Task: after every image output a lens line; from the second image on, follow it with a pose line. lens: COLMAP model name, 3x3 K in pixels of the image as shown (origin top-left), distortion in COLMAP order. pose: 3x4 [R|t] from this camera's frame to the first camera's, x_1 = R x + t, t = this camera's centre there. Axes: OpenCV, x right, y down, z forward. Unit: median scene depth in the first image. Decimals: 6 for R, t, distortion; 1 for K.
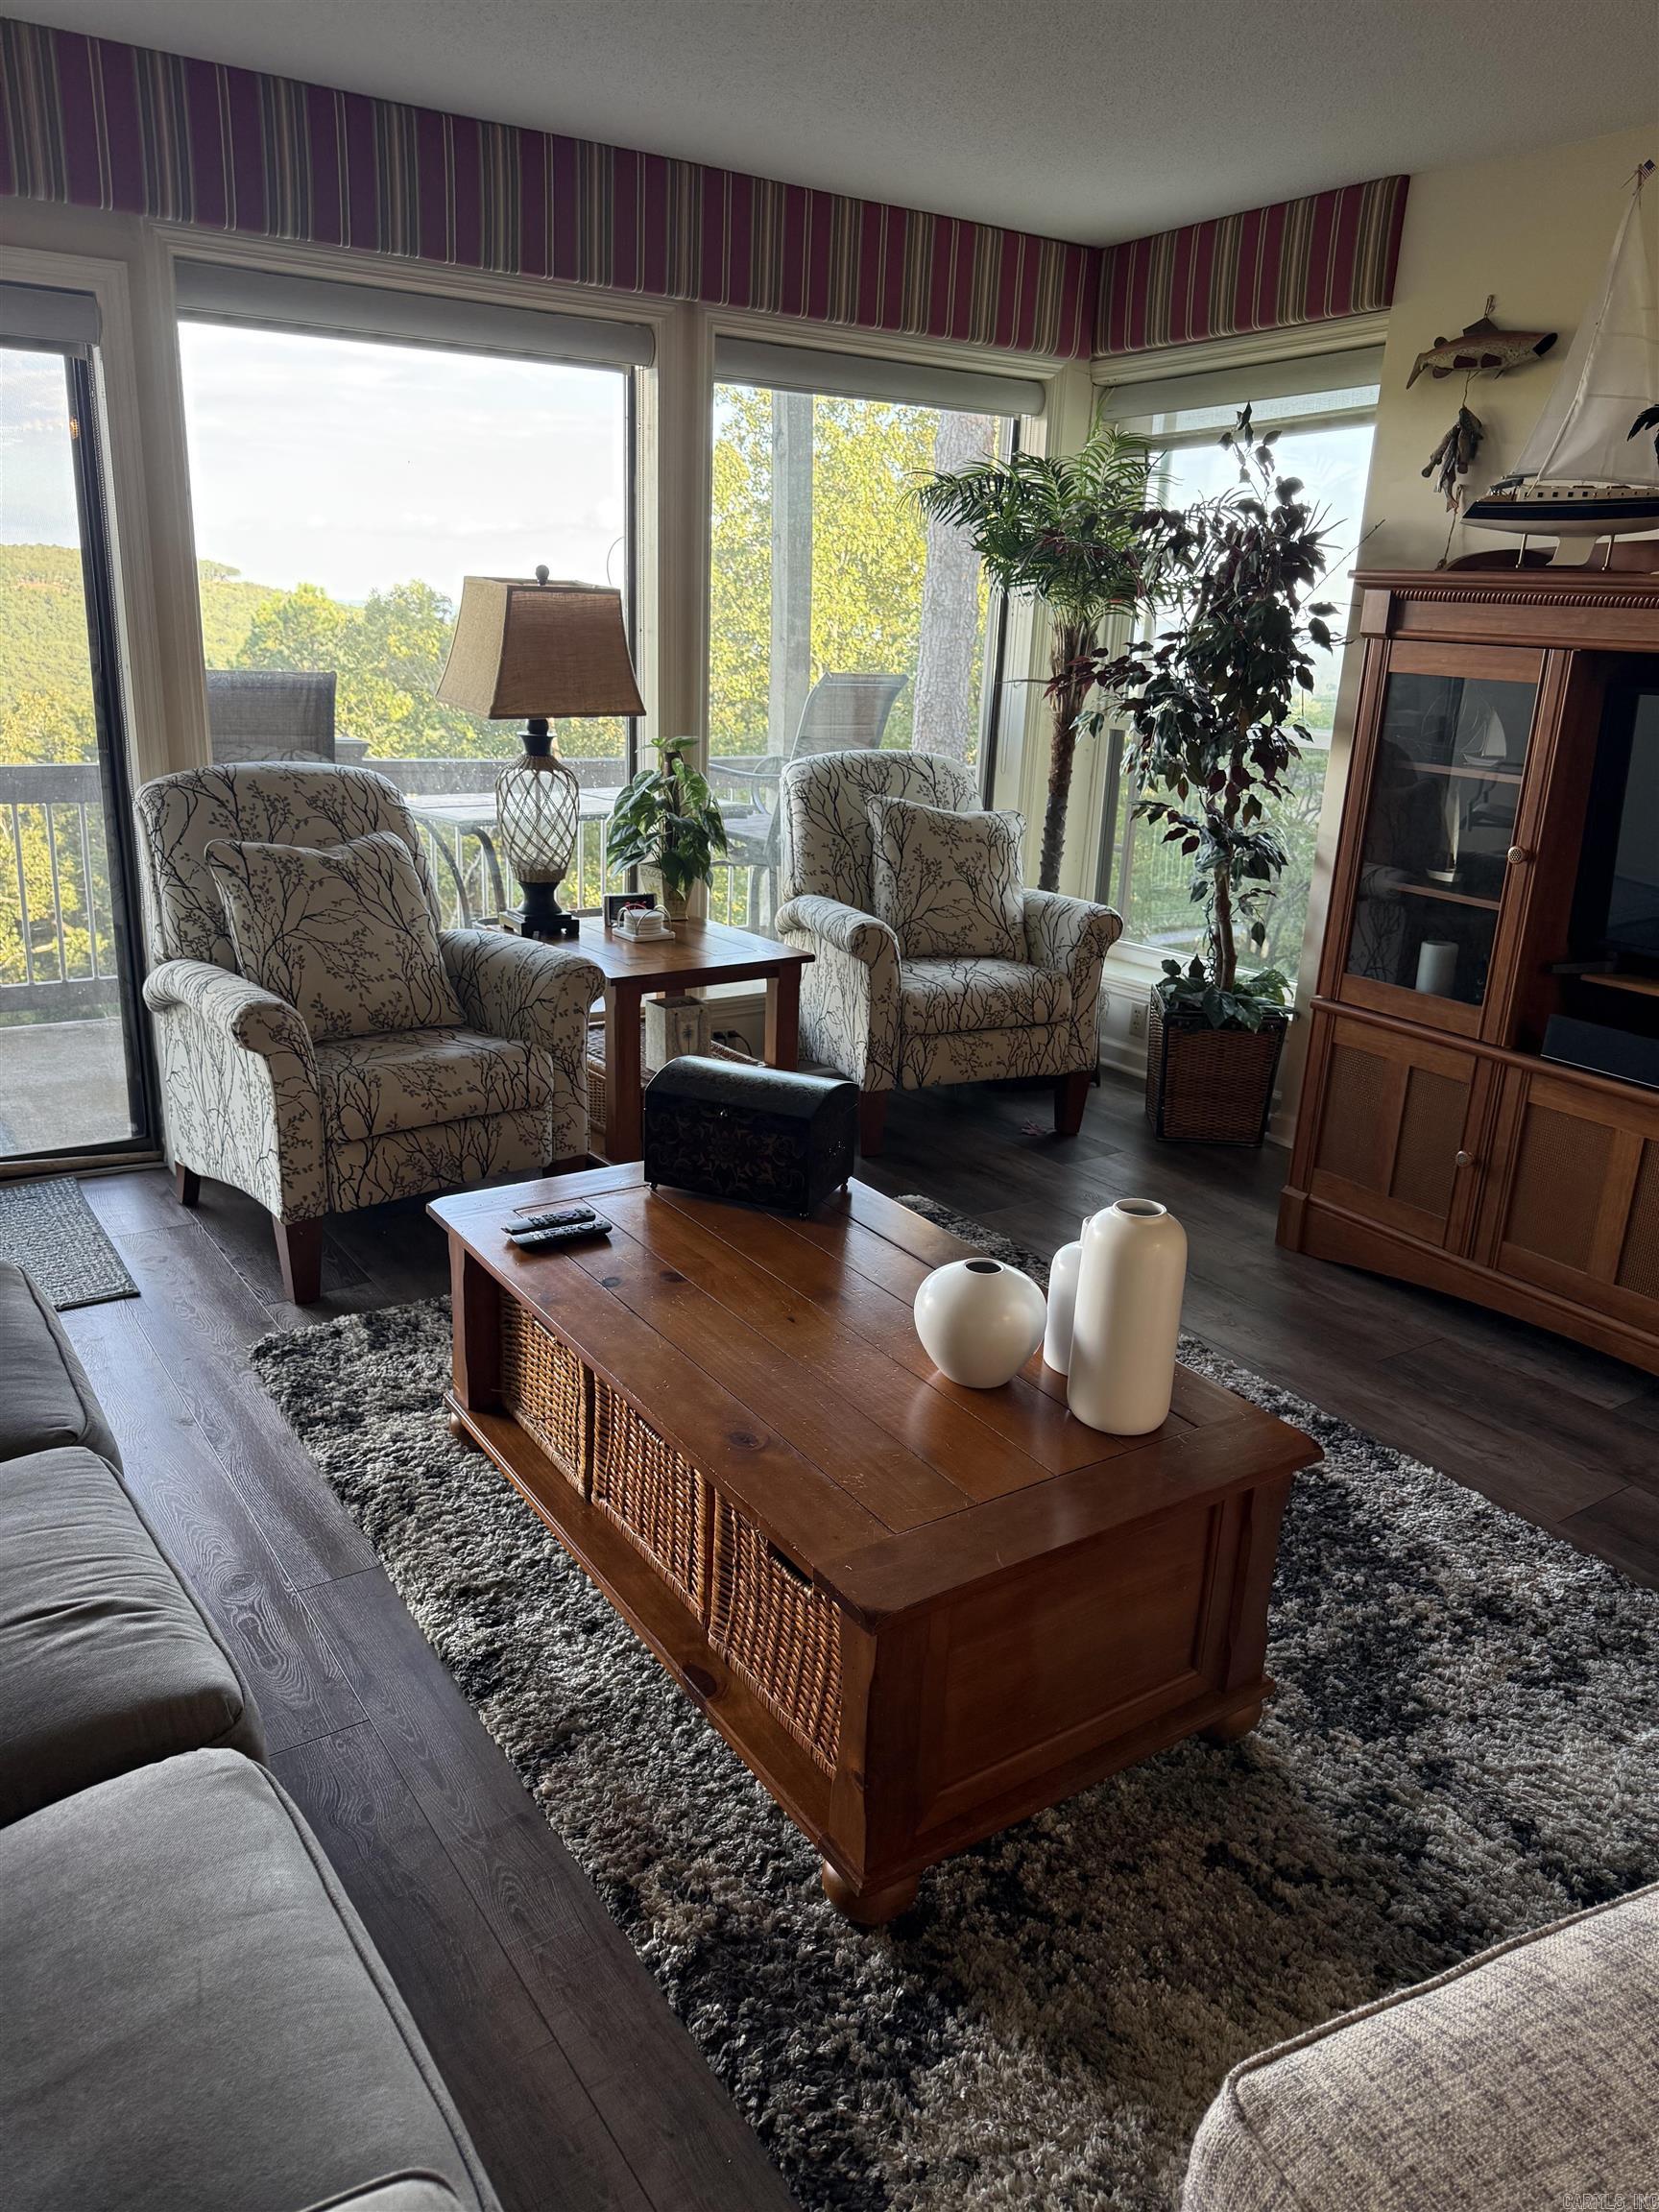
lens RADIAL K [[1555.1, 0, 842.1], [0, 1555.1, 1105.9], [0, 0, 1]] dist [0.049073, -0.057958]
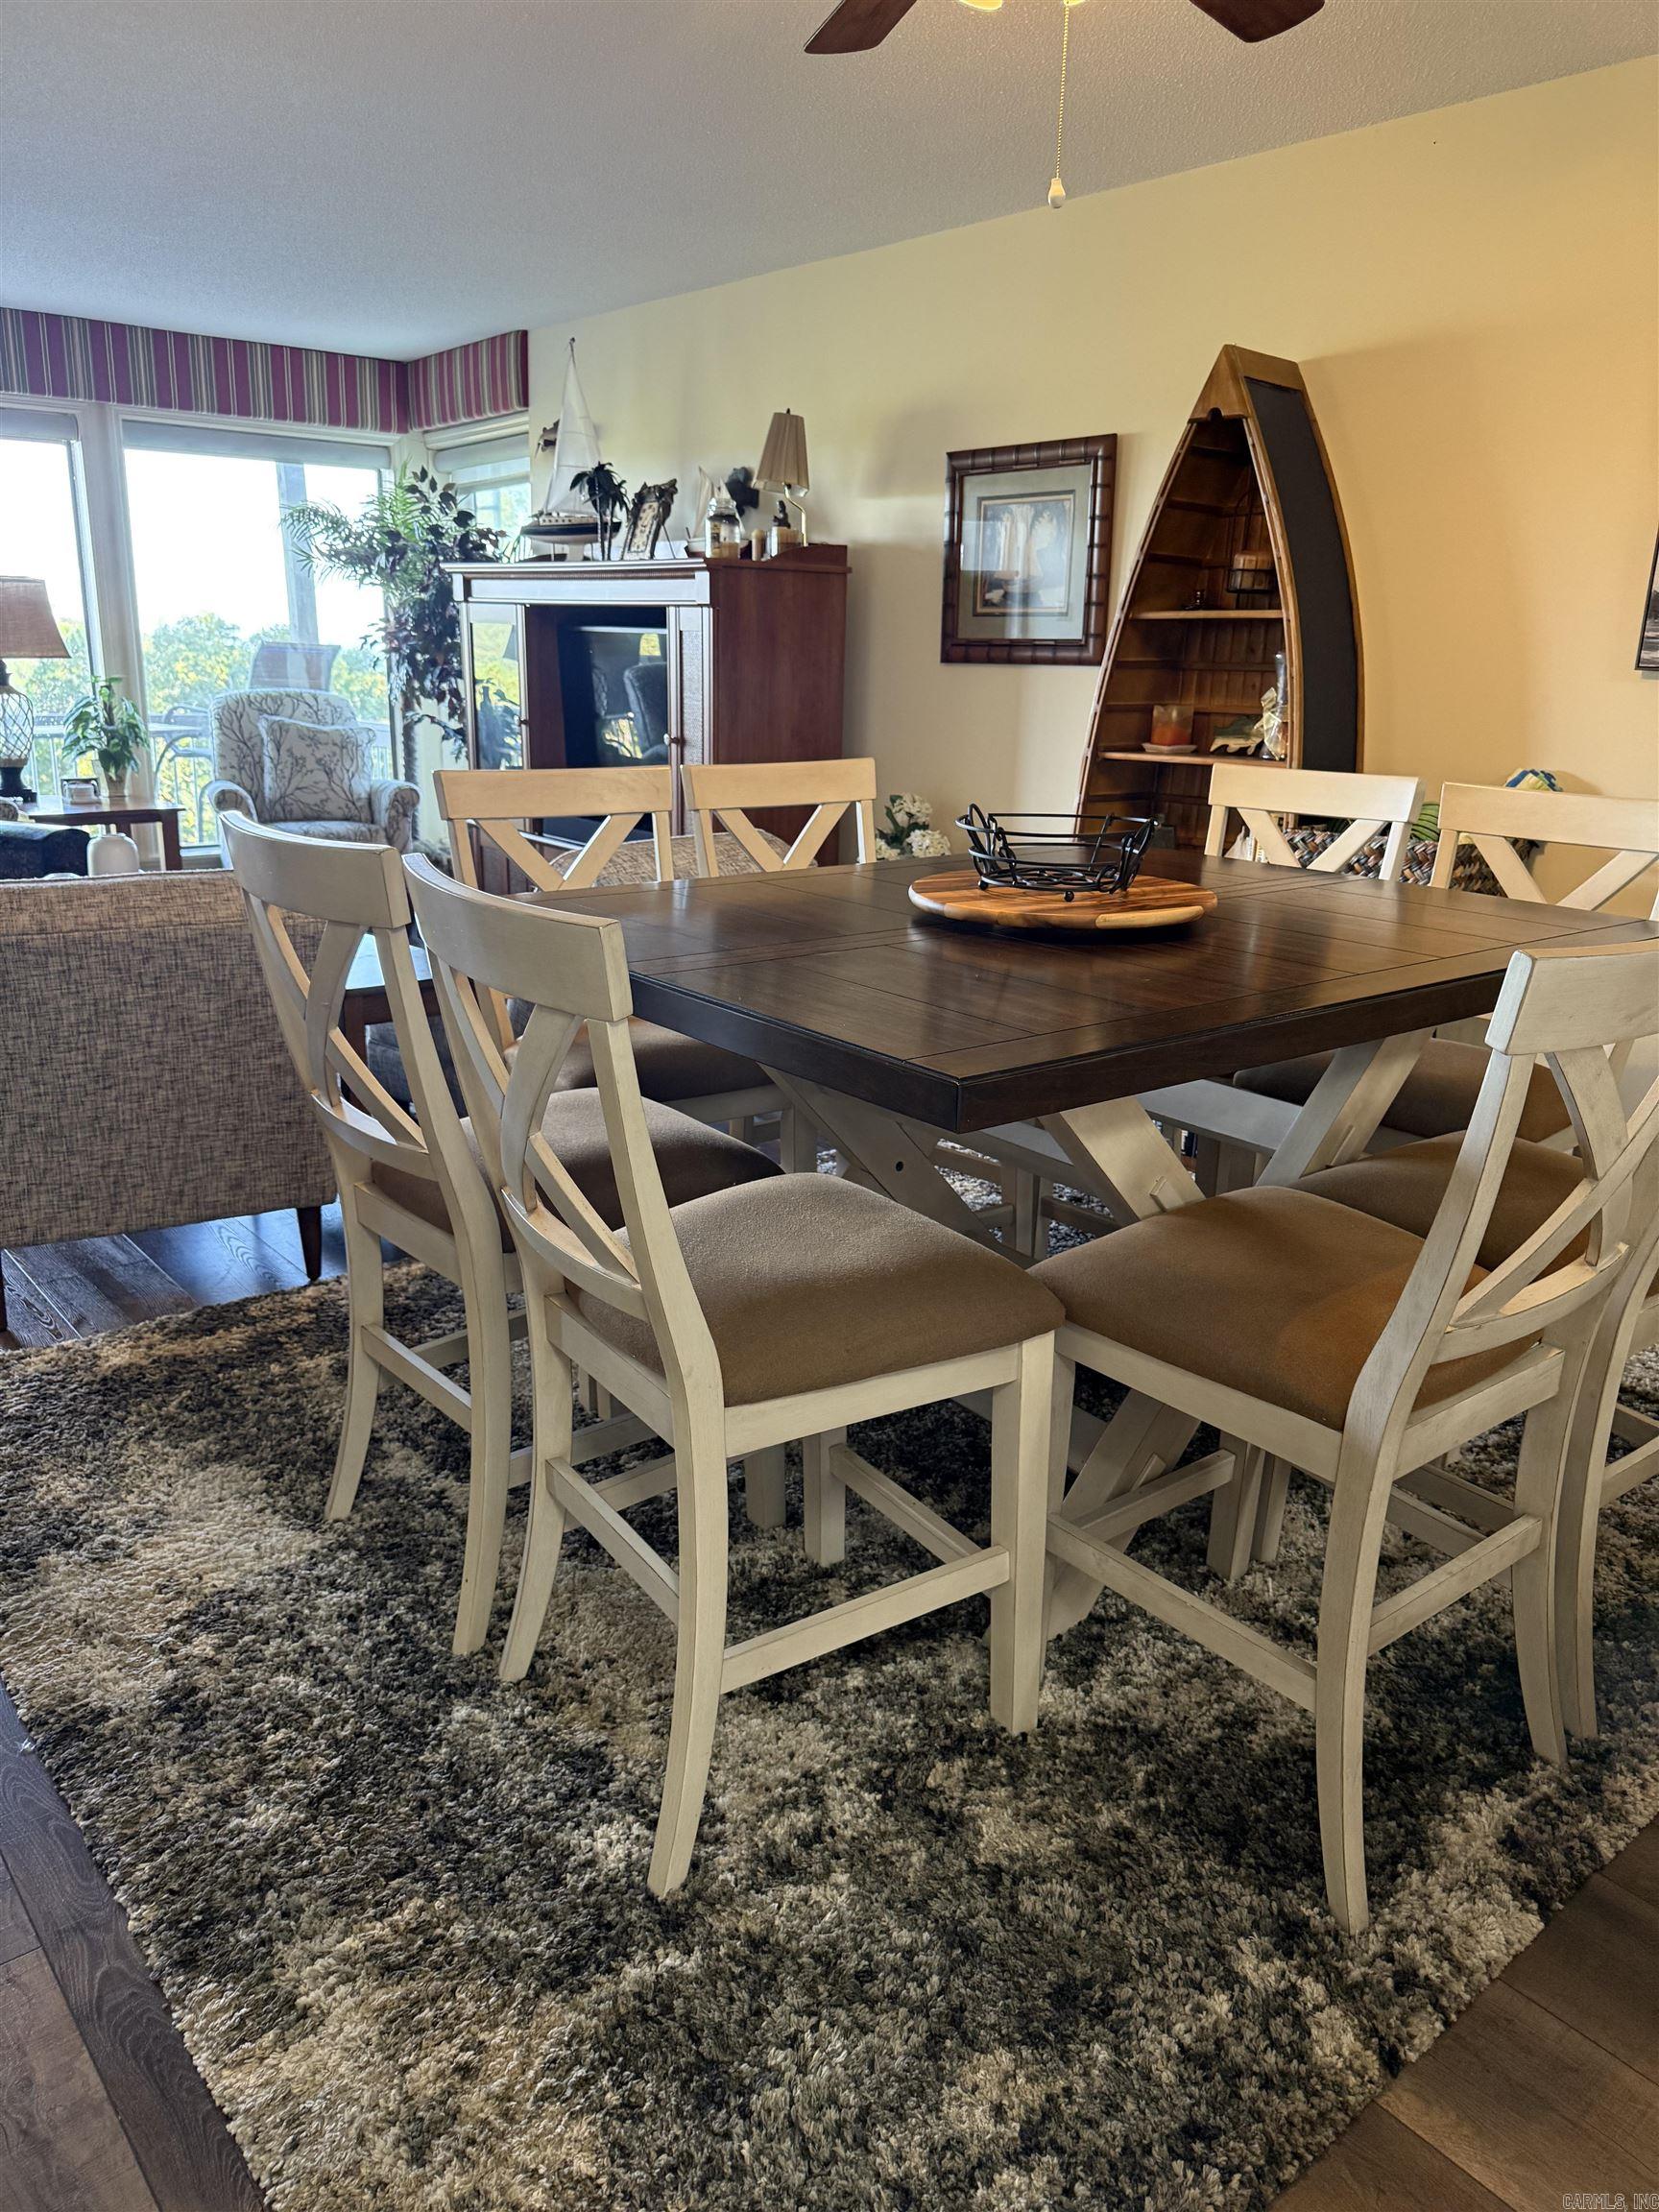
lens RADIAL K [[1555.1, 0, 843.3], [0, 1555.1, 1089.0], [0, 0, 1]] dist [0.049073, -0.057958]
pose [[0.994984, -0.040542, 0.091456, 0.471927], [0.042849, 0.998807, -0.023412, 0.245454], [-0.090398, 0.027213, 0.995534, -0.614420]]
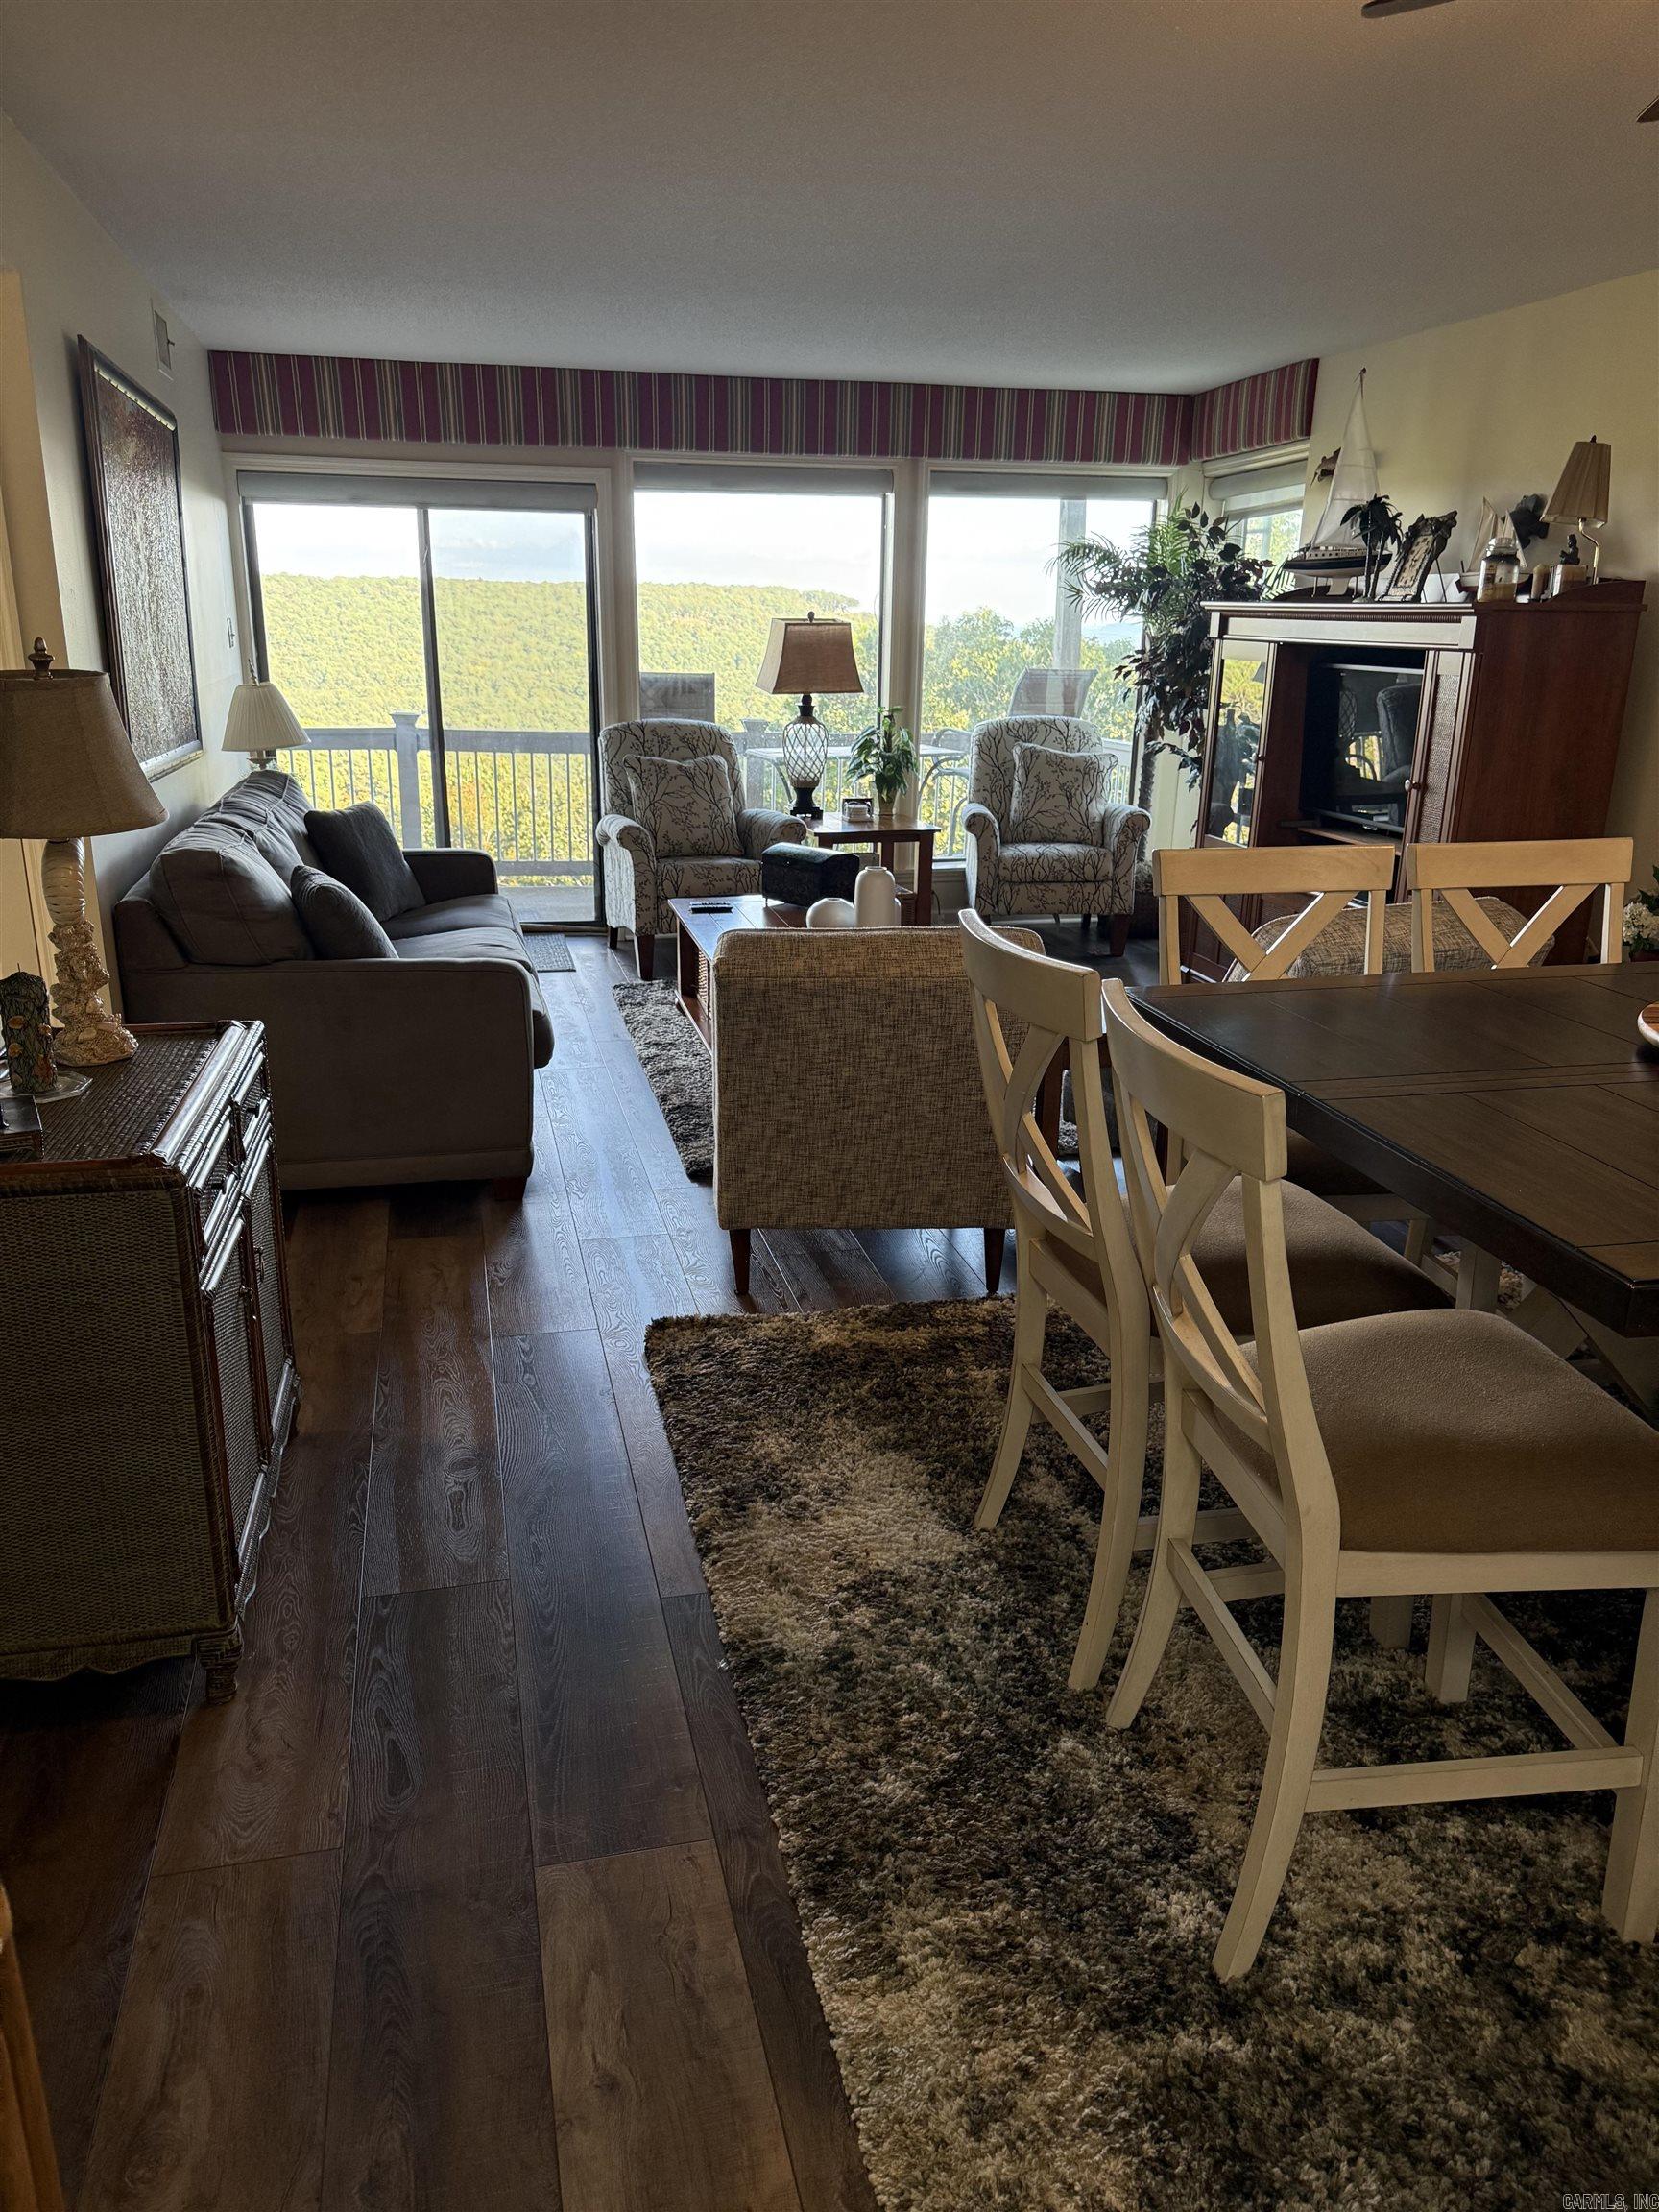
lens RADIAL K [[1555.1, 0, 835.1], [0, 1555.1, 1118.9], [0, 0, 1]] dist [0.049073, -0.057958]
pose [[0.934560, 0.084681, -0.345581, 0.483823], [-0.086083, 0.996224, 0.011318, 0.209435], [0.345234, 0.019172, 0.938321, -0.647865]]
